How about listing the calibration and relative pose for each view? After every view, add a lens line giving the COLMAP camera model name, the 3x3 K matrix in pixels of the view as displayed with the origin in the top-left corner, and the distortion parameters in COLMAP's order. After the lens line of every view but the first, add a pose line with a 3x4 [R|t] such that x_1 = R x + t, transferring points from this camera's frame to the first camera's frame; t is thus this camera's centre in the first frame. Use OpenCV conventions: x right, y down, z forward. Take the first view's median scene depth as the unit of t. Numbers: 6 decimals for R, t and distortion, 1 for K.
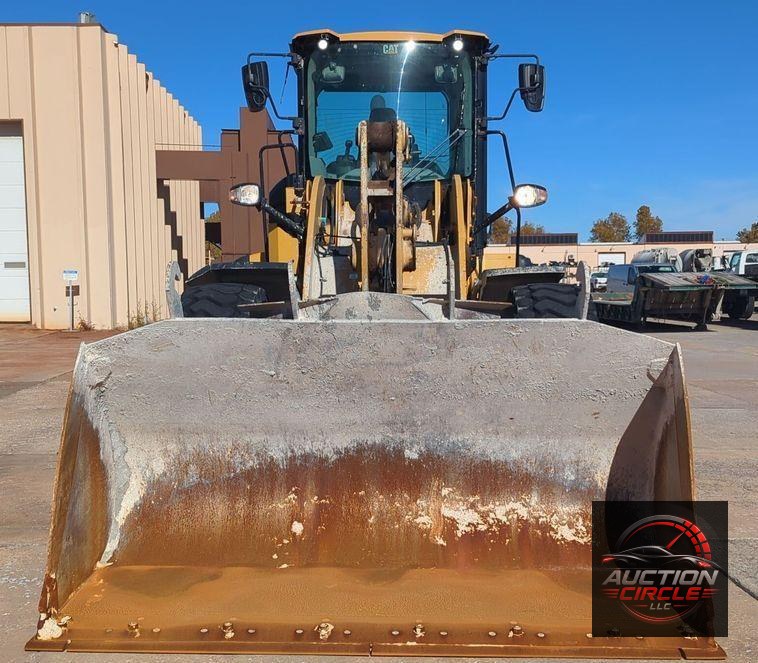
lens RADIAL K [[981.8, 0, 378.8], [0, 981.8, 354.4], [0, 0, 1]] dist [0.141415, -0.391066]
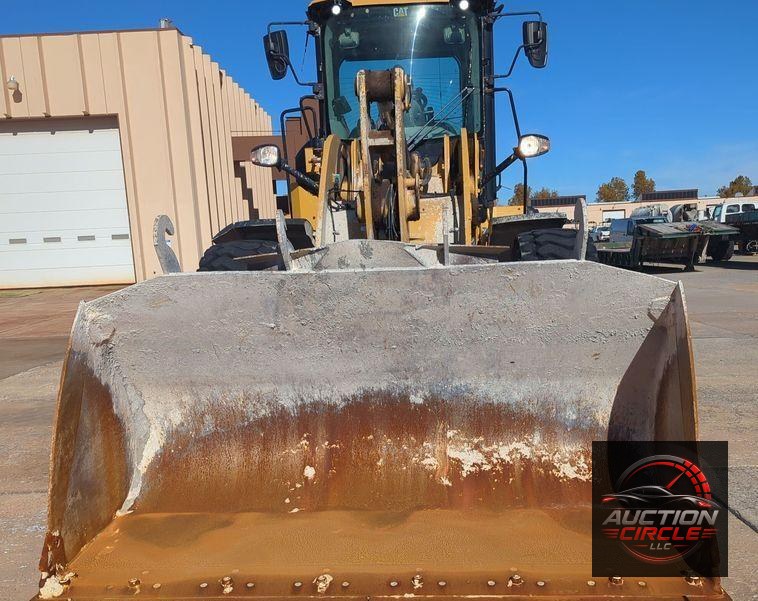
lens RADIAL K [[777.8, 0, 399.9], [0, 777.8, 373.7], [0, 0, 1]] dist [0.120879, -0.243727]
pose [[0.998852, -0.030326, -0.037087, 0.046885], [0.033634, 0.995184, 0.092070, -0.000984], [0.034116, -0.093212, 0.995062, 0.189158]]
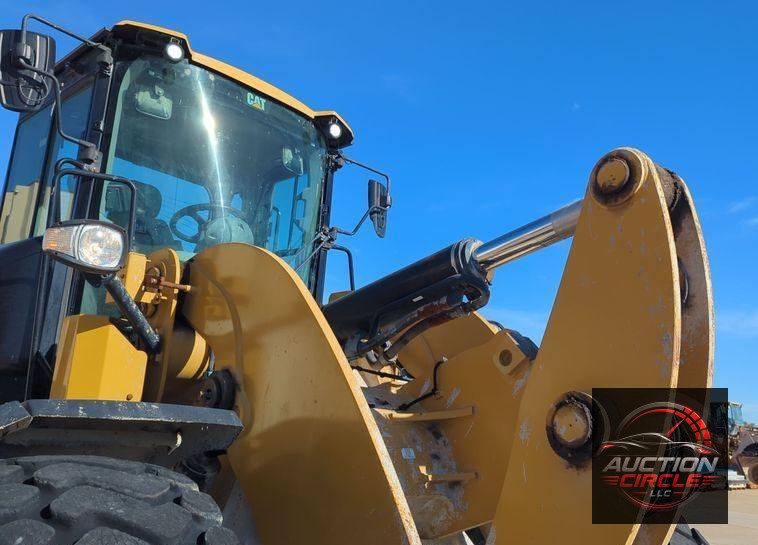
lens RADIAL K [[678.3, 0, 420.3], [0, 678.3, 272.7], [0, 0, 1]] dist [0.042671, -0.010935]
pose [[0.691567, 0.208355, 0.691610, -0.330785], [-0.016063, 0.961693, -0.273659, -0.090802], [-0.722134, 0.178144, 0.668421, 0.931318]]
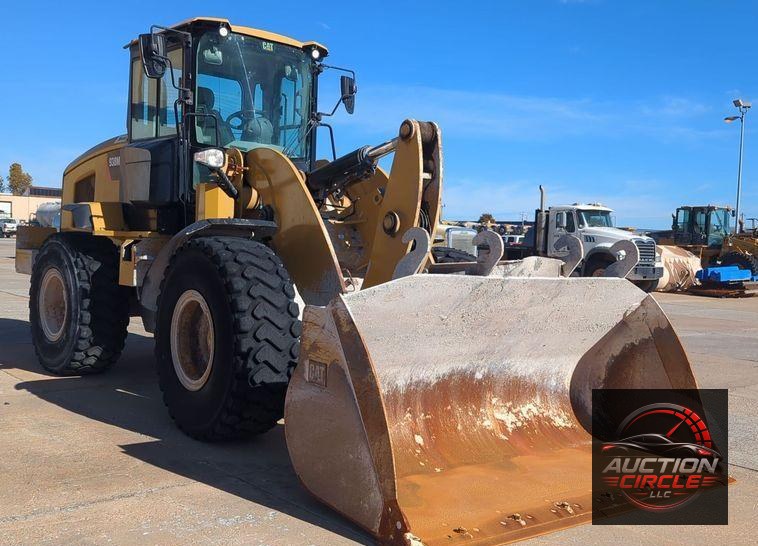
lens RADIAL K [[790.4, 0, 365.4], [0, 790.4, 286.3], [0, 0, 1]] dist [0.114912, -0.302893]
pose [[0.780392, 0.002141, 0.625287, -0.765968], [0.000060, 0.999994, -0.003499, -0.016376], [-0.625291, 0.002768, 0.780387, 0.250796]]
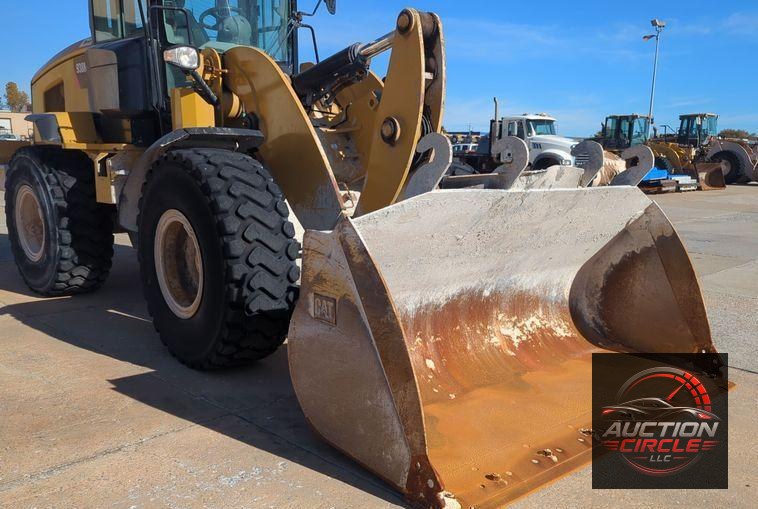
lens RADIAL K [[654.4, 0, 407.4], [0, 654.4, 310.6], [0, 0, 1]] dist [0.059495, -0.063186]
pose [[0.711786, -0.141360, 0.688025, -0.639948], [0.022530, 0.983630, 0.178786, -0.032100], [-0.702035, -0.111756, 0.703319, 0.462939]]
